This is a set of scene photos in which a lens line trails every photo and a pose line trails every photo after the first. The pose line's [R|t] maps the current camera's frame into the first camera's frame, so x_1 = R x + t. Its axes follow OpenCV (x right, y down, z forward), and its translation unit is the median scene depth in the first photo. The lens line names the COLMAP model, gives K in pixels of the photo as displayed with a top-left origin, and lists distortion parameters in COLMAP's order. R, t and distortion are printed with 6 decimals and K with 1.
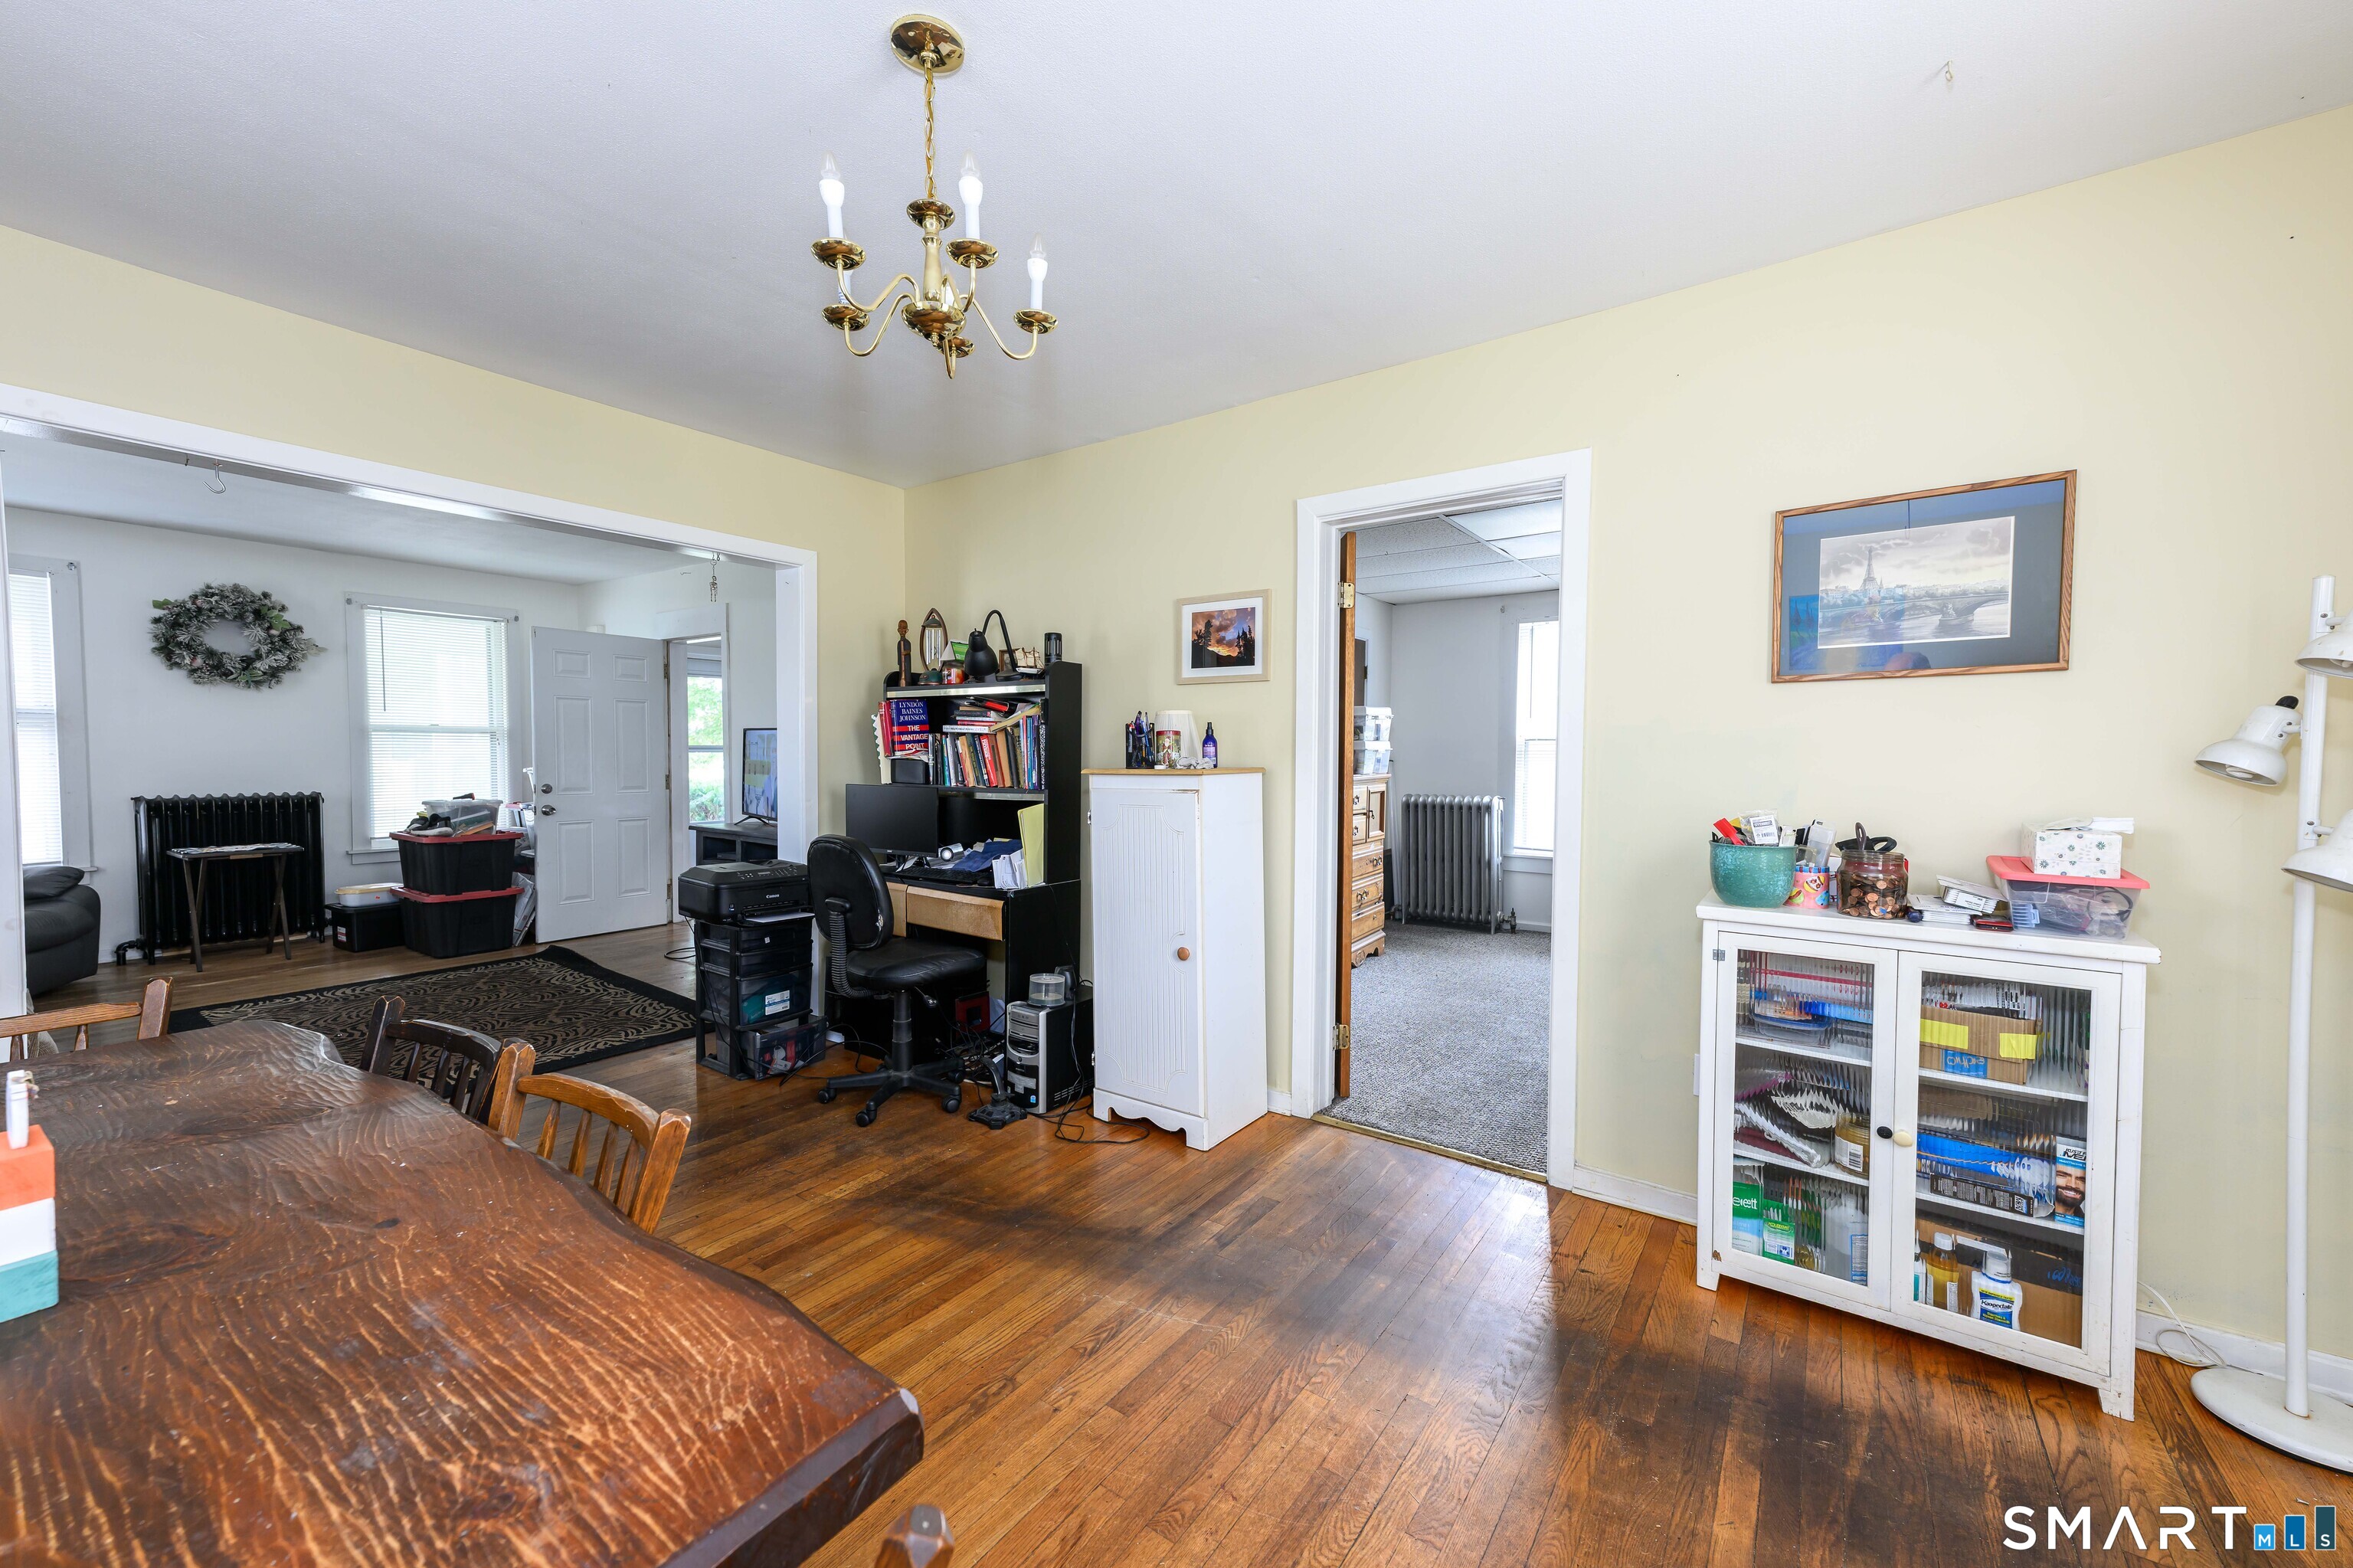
lens RADIAL K [[910.1, 0, 1164.7], [0, 910.1, 787.8], [0, 0, 1]] dist [0.023135, -0.000391]
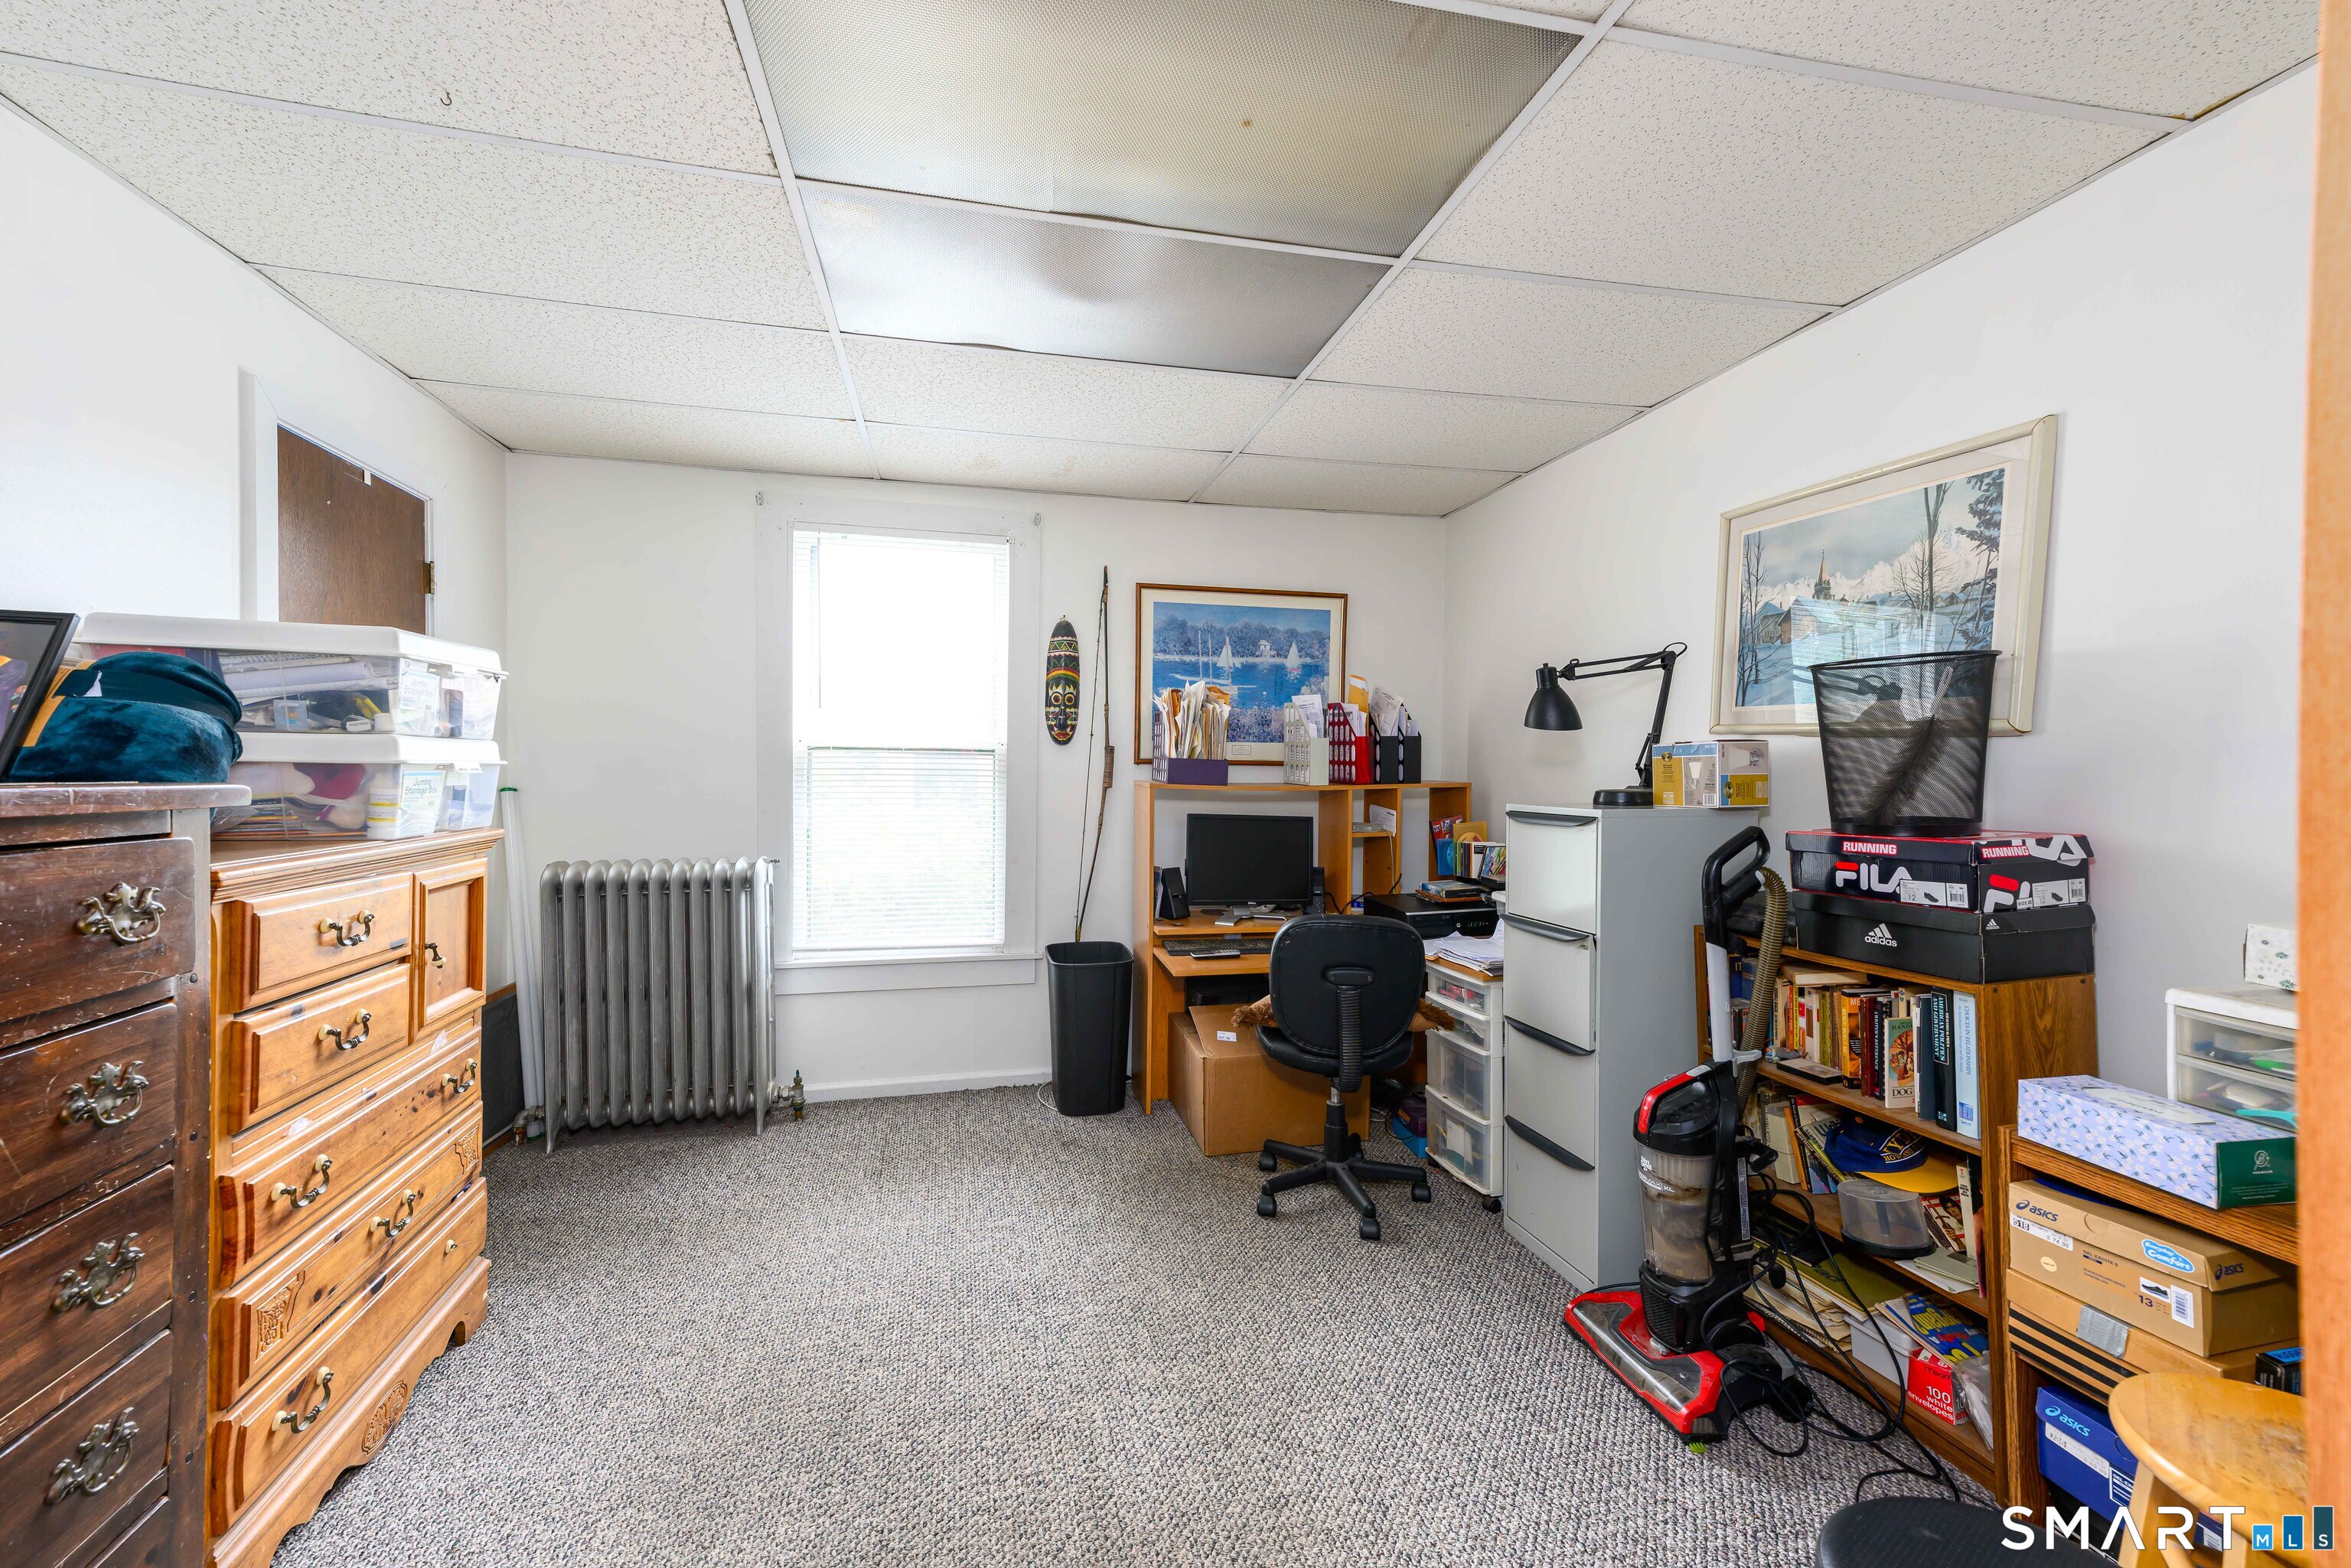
lens RADIAL K [[909.3, 0, 1168.7], [0, 909.3, 783.8], [0, 0, 1]] dist [0.023135, -0.000391]
pose [[0.658300, -0.012475, 0.752652, 0.130185], [0.030091, 0.999500, -0.009753, -0.019682], [-0.752154, 0.029069, 0.658346, 0.492398]]
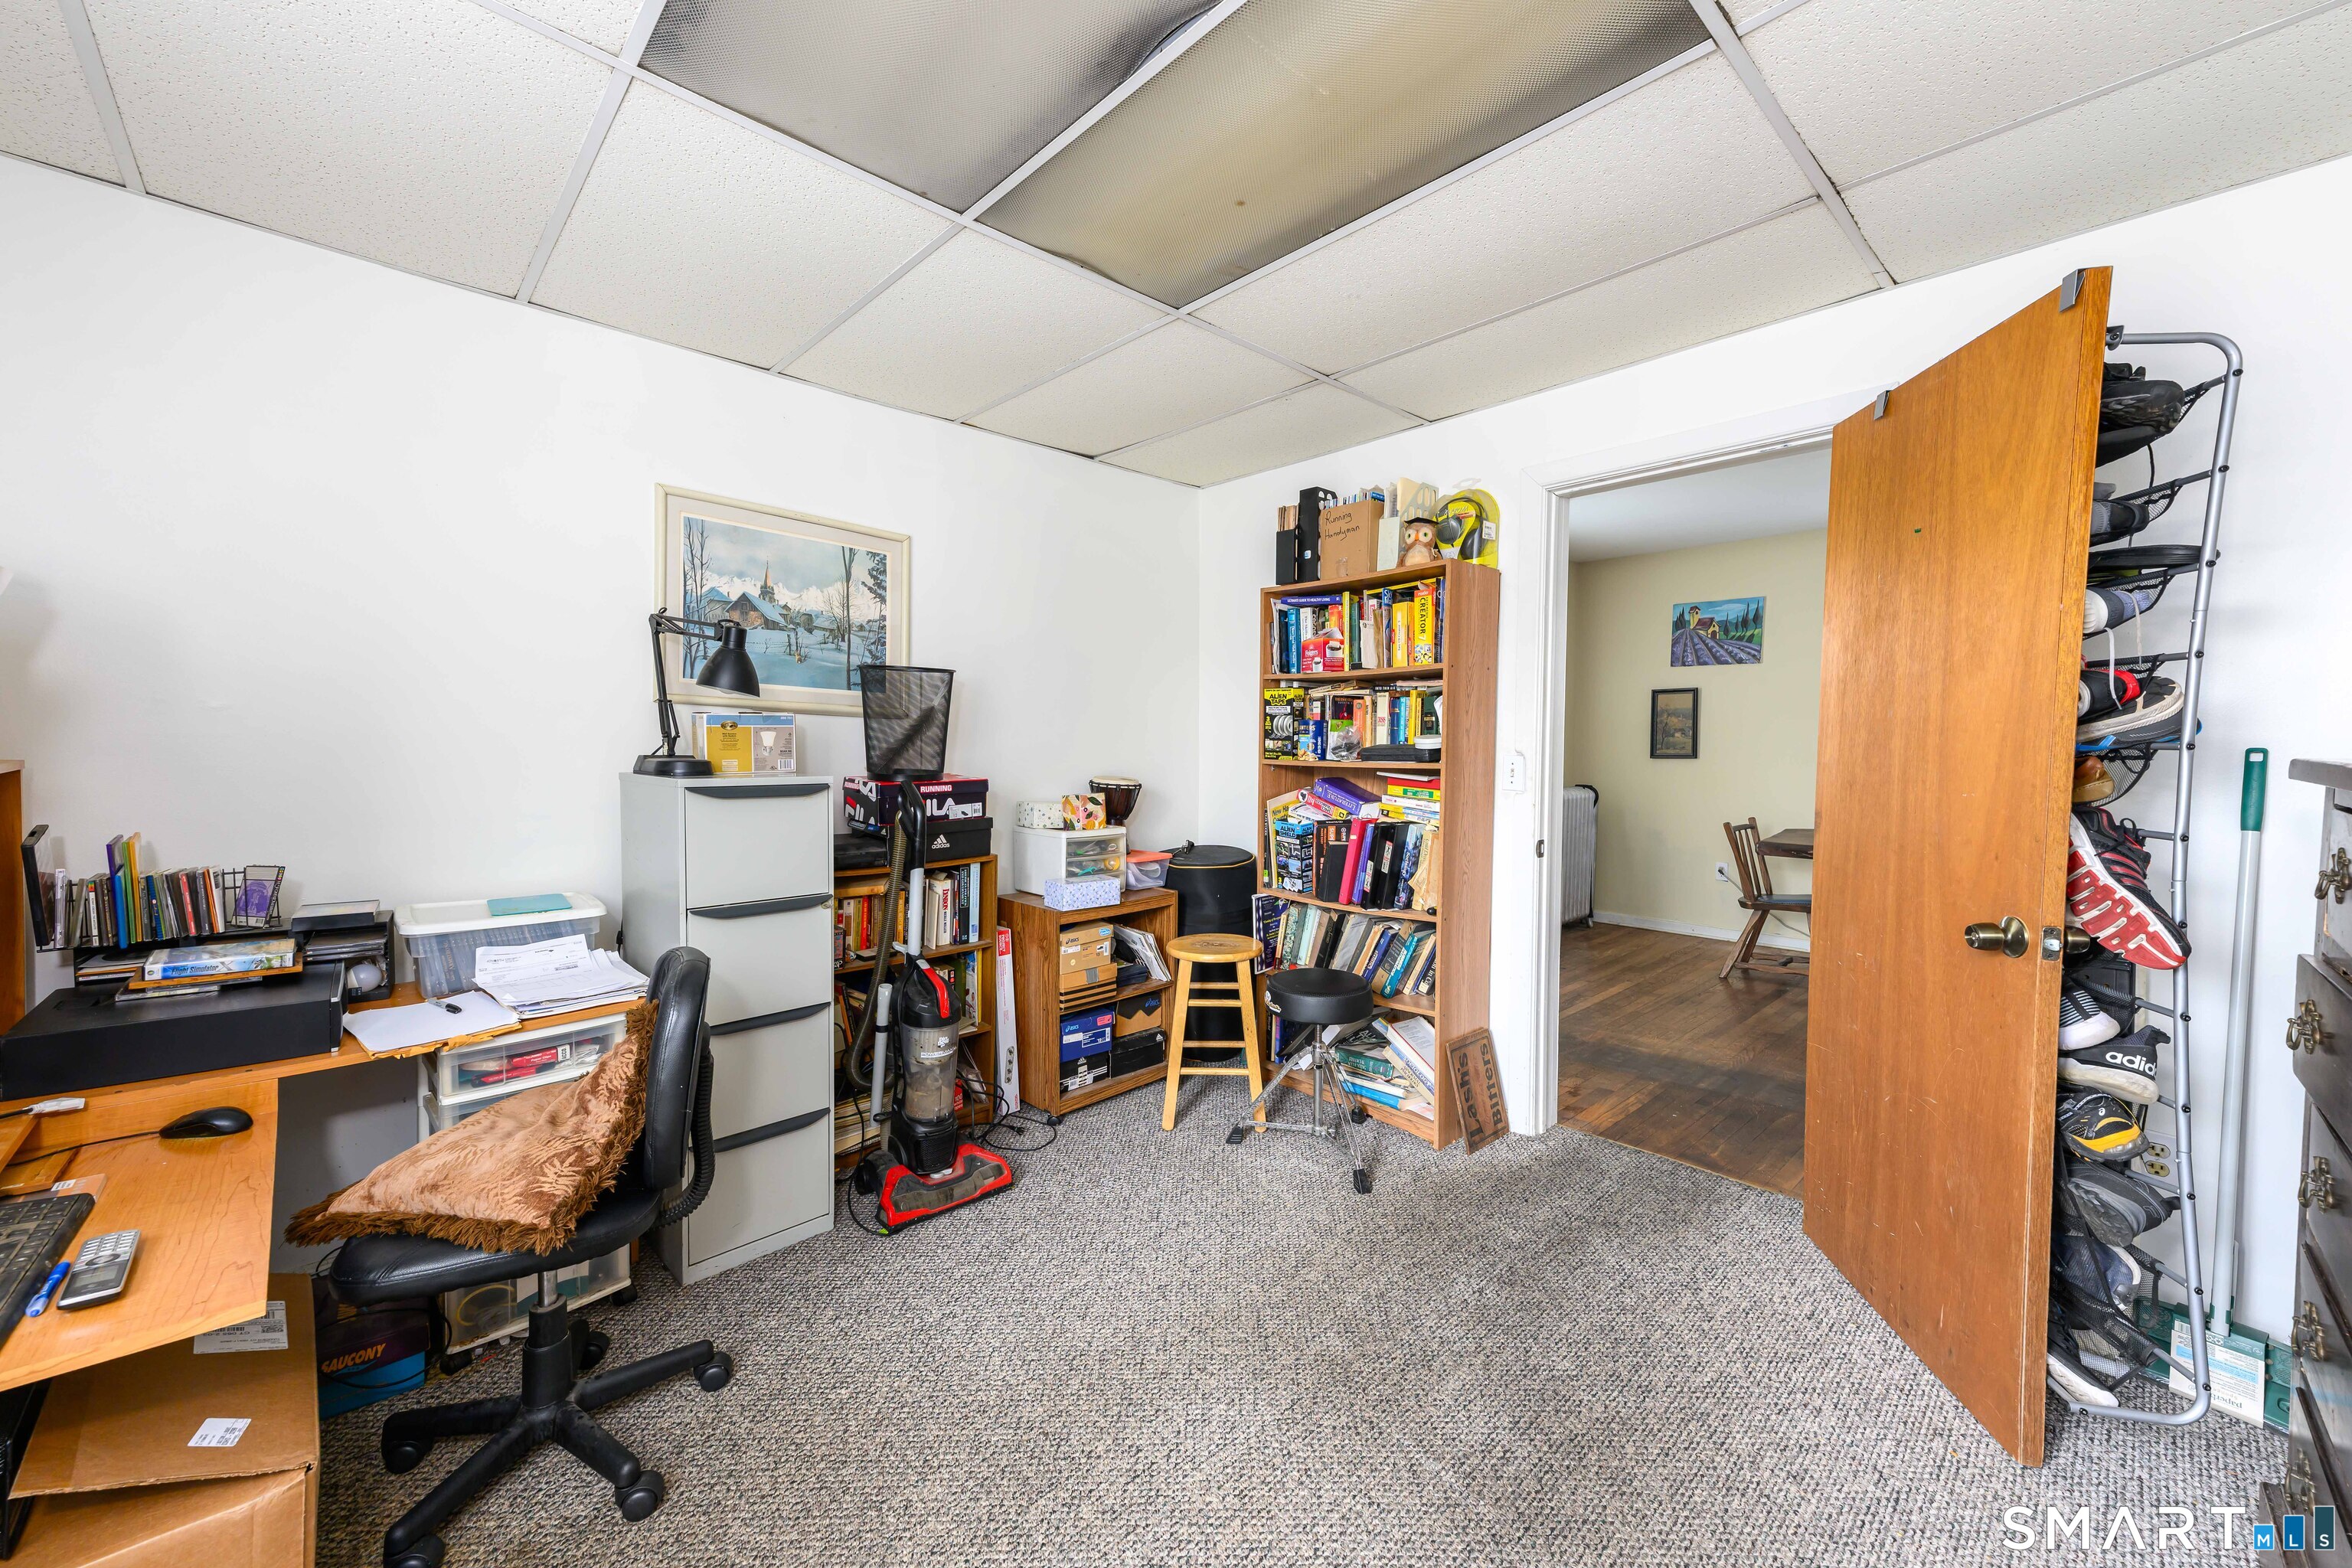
lens RADIAL K [[909.7, 0, 1174.5], [0, 909.7, 790.5], [0, 0, 1]] dist [0.023135, -0.000391]
pose [[-0.977786, -0.024877, 0.208124, 0.276873], [-0.004745, 0.995304, 0.096680, -0.038951], [-0.209551, 0.093545, -0.973313, 0.923274]]
